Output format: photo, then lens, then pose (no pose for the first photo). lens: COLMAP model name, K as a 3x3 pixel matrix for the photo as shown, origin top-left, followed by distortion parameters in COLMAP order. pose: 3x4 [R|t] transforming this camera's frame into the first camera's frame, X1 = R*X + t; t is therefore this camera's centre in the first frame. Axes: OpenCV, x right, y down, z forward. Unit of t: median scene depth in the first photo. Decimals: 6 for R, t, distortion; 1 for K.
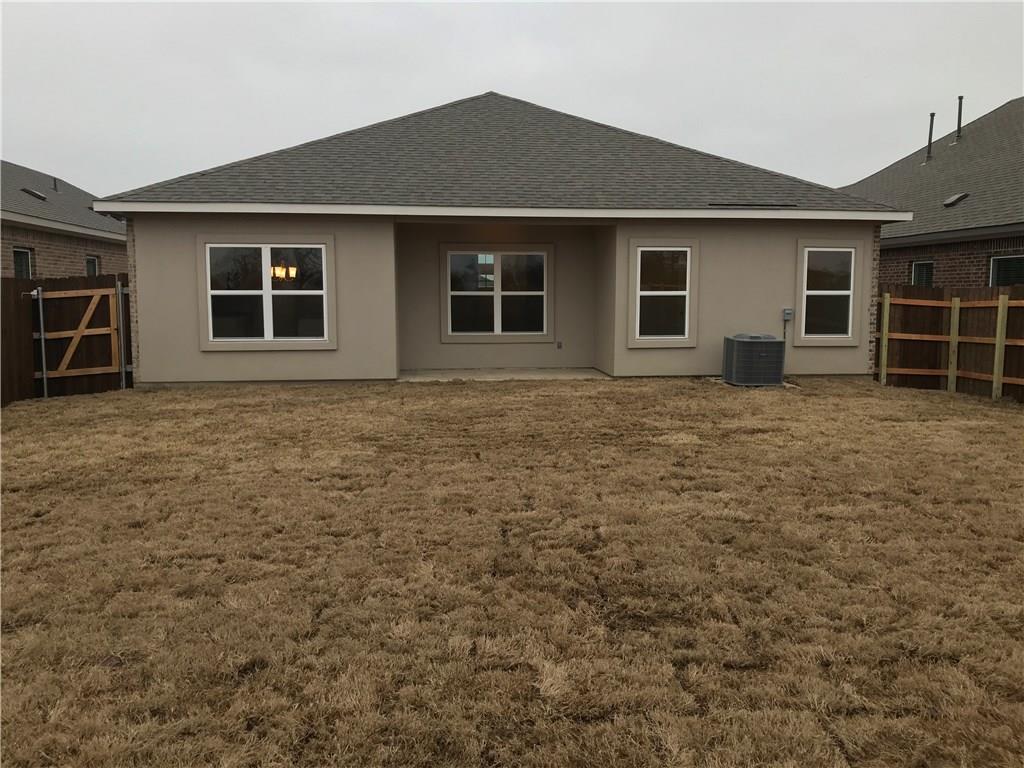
lens RADIAL K [[832.8, 0, 513.6], [0, 832.8, 383.5], [0, 0, 1]] dist [0.025043, -0.033291]
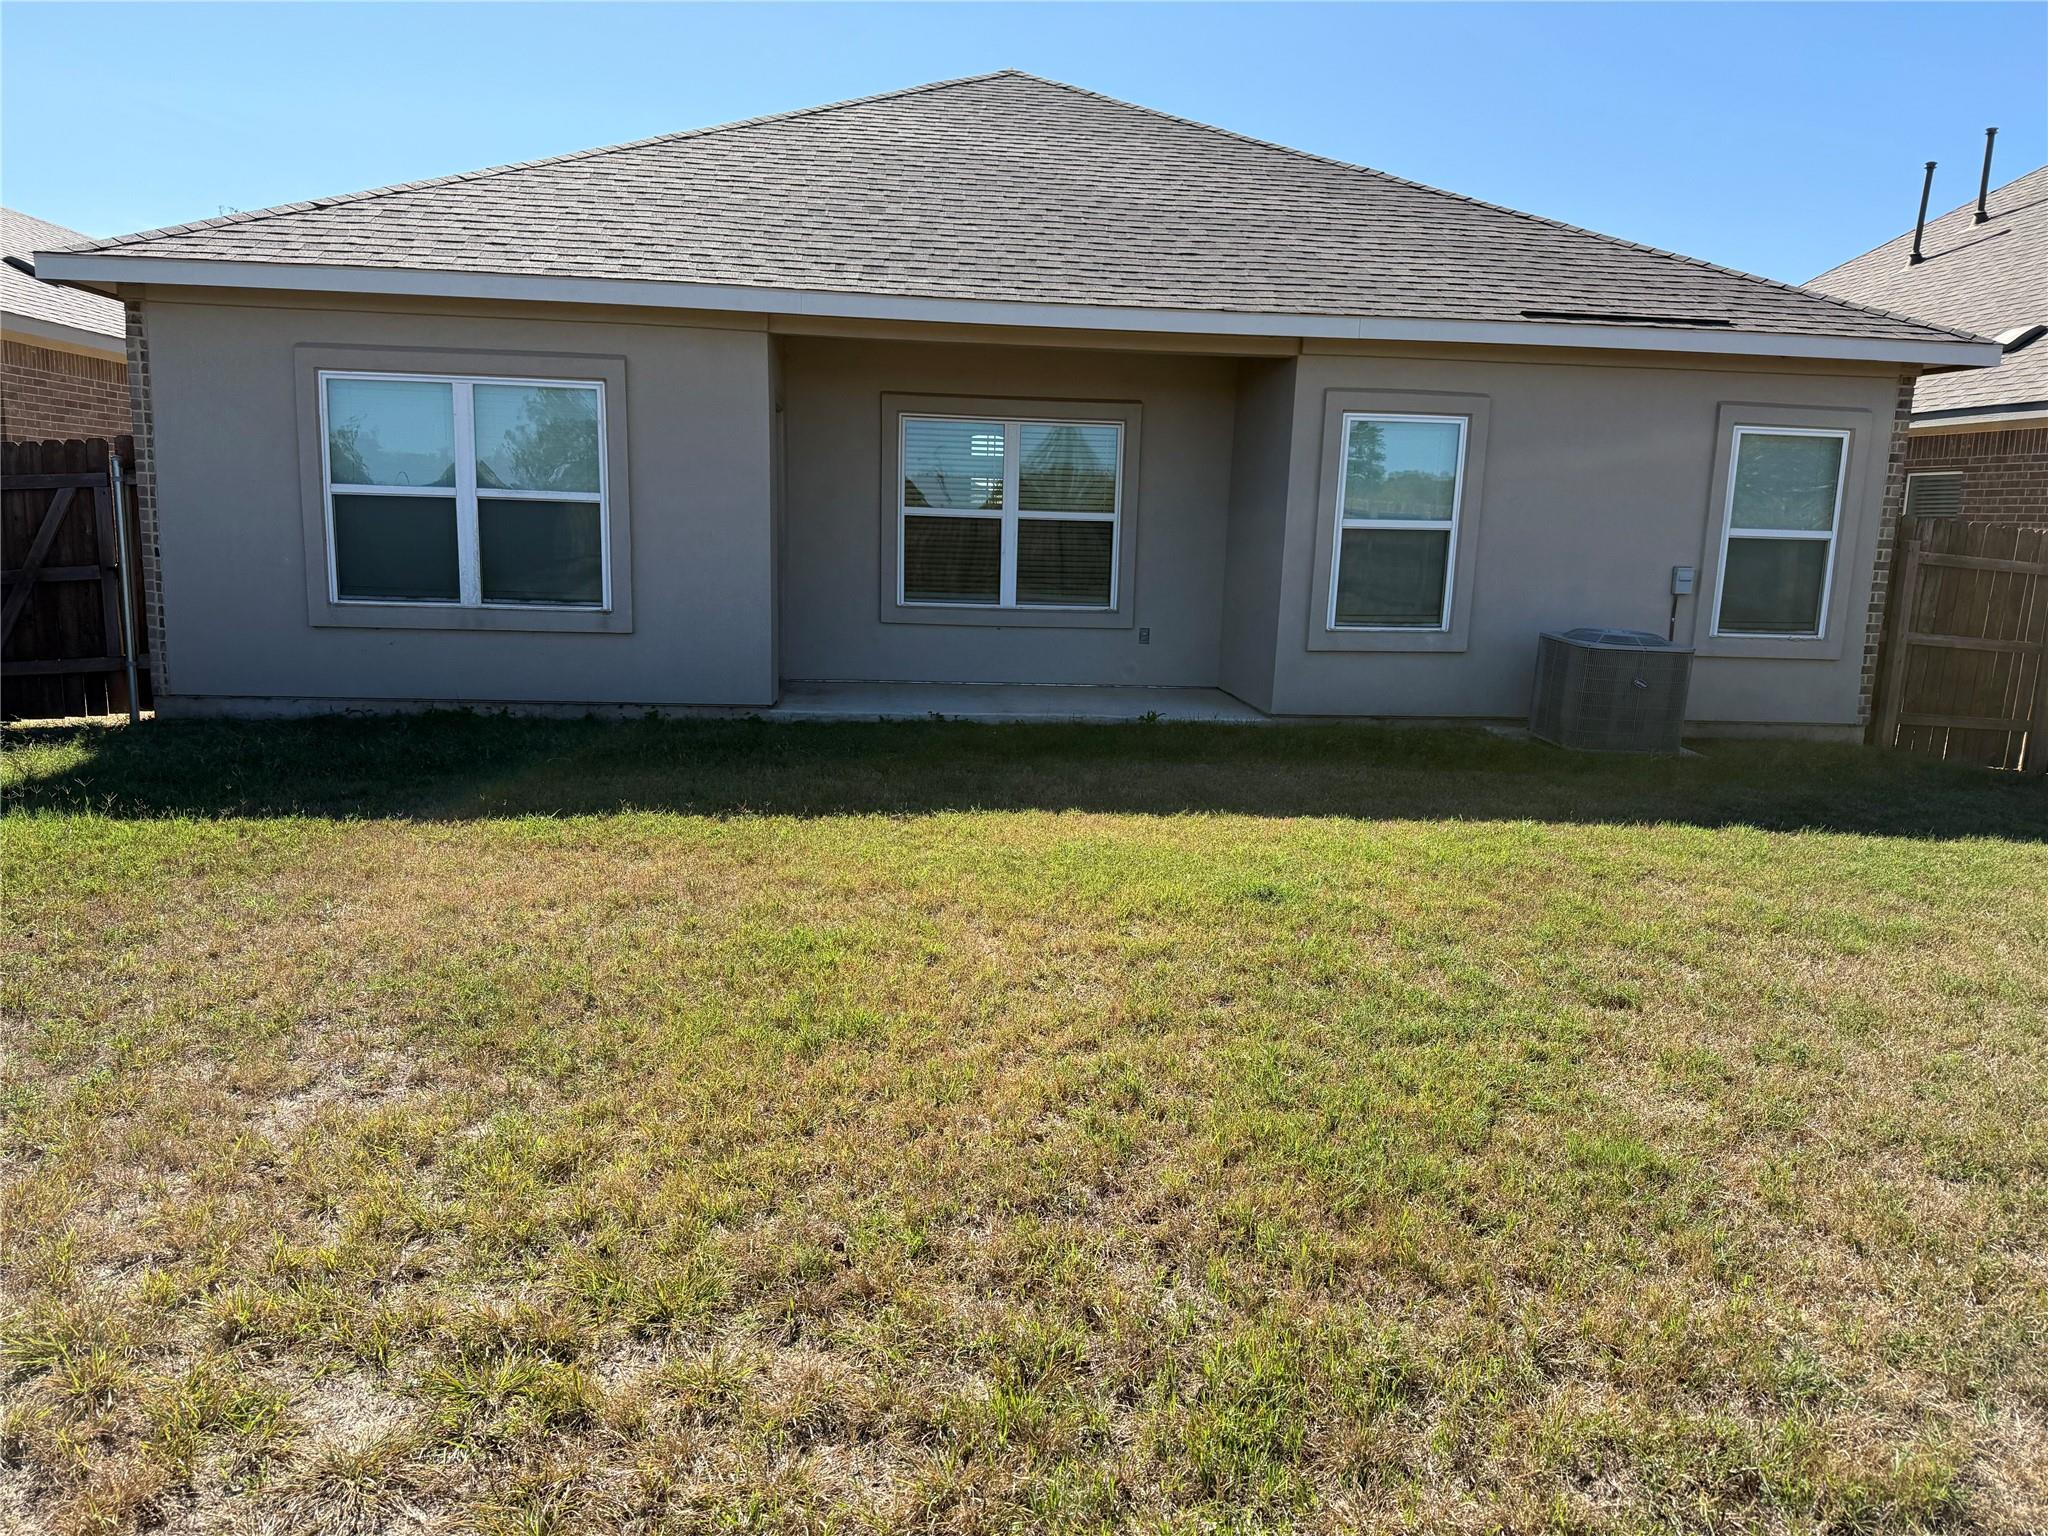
lens RADIAL K [[1426.9, 0, 1015.1], [0, 1426.9, 769.8], [0, 0, 1]] dist [0.054948, -0.069180]
pose [[0.999423, 0.032526, -0.009810, -0.005012], [-0.031807, 0.997299, 0.066208, -0.024094], [0.011937, -0.065857, 0.997758, 0.246341]]
